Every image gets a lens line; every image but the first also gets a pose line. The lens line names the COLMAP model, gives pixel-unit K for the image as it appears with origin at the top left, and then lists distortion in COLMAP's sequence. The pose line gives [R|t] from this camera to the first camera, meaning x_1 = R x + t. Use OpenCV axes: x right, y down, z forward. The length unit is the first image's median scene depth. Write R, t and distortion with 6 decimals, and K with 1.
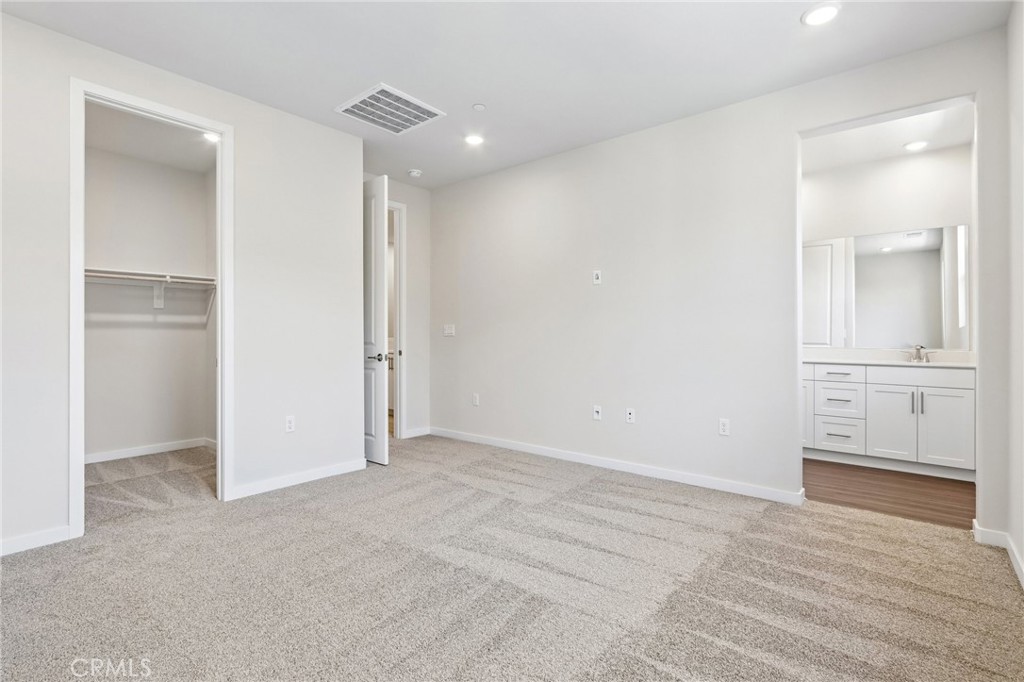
lens RADIAL K [[483.8, 0, 512.0], [0, 483.8, 341.0], [0, 0, 1]] dist [-0.025461, 0.000002]
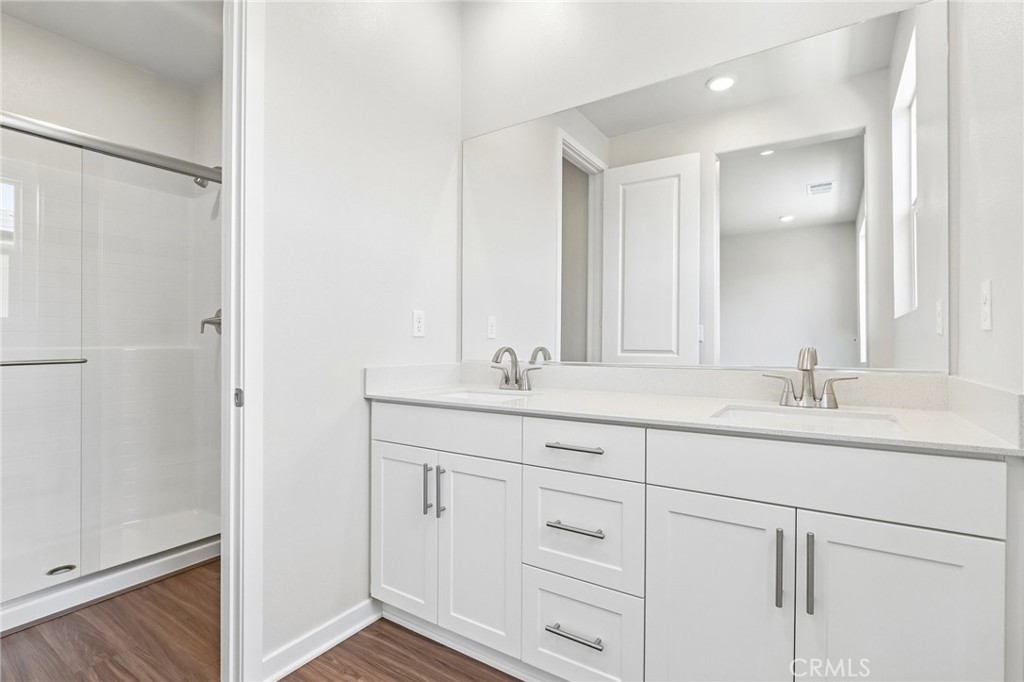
lens RADIAL K [[483.8, 0, 512.0], [0, 483.8, 341.0], [0, 0, 1]] dist [-0.025461, 0.000002]
pose [[0.993653, -0.003753, 0.112429, 0.526132], [0.004820, 0.999946, -0.009221, -0.001958], [-0.112388, 0.009704, 0.993617, 0.590503]]
